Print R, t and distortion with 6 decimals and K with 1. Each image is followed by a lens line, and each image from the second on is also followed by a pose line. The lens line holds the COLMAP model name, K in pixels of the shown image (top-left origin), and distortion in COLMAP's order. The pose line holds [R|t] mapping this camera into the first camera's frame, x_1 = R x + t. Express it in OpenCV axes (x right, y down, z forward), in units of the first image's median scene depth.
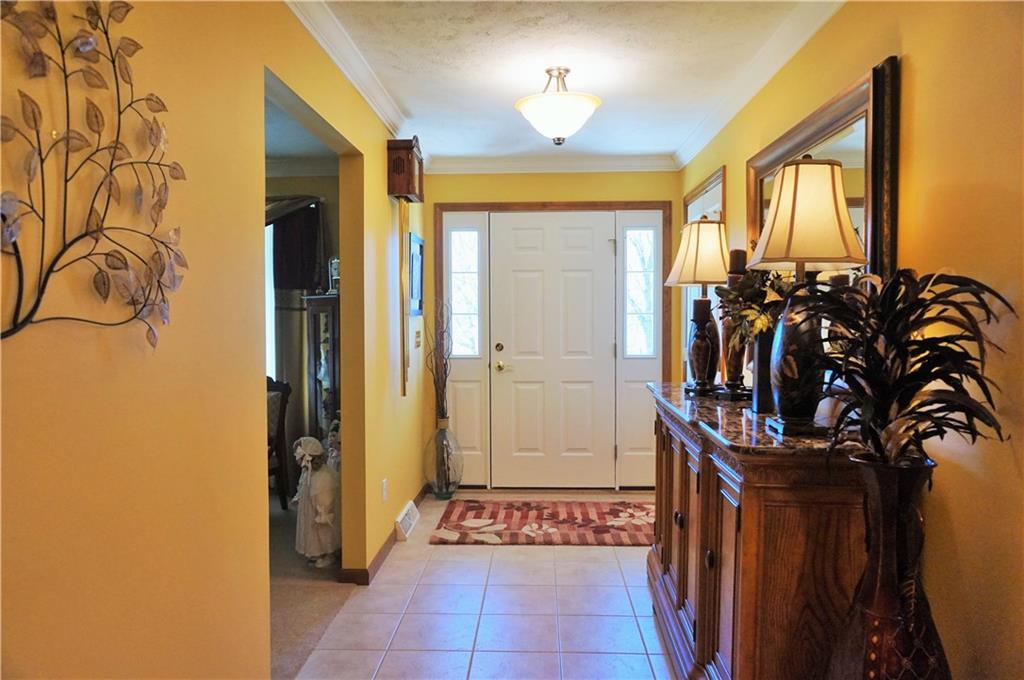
lens RADIAL K [[694.6, 0, 514.3], [0, 694.6, 335.1], [0, 0, 1]] dist [-0.042844, 0.044099]
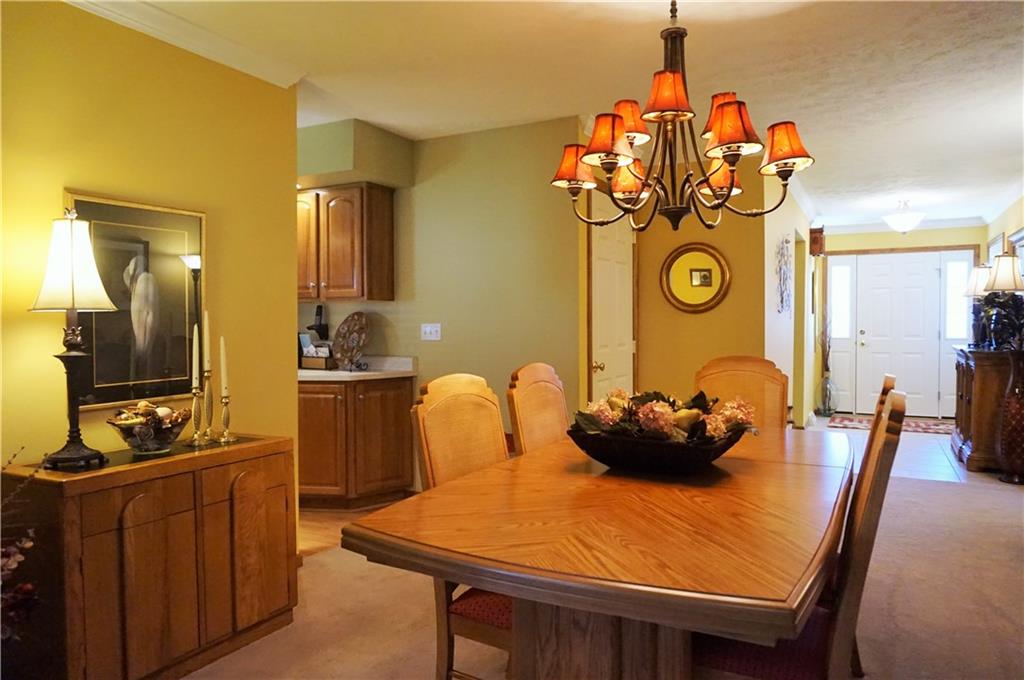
lens RADIAL K [[694.6, 0, 514.3], [0, 694.6, 335.1], [0, 0, 1]] dist [-0.042844, 0.044099]
pose [[0.904874, 0.010167, -0.425558, -0.078920], [-0.015038, 0.999854, -0.008088, 0.053458], [0.425414, 0.013718, 0.904895, -0.966784]]
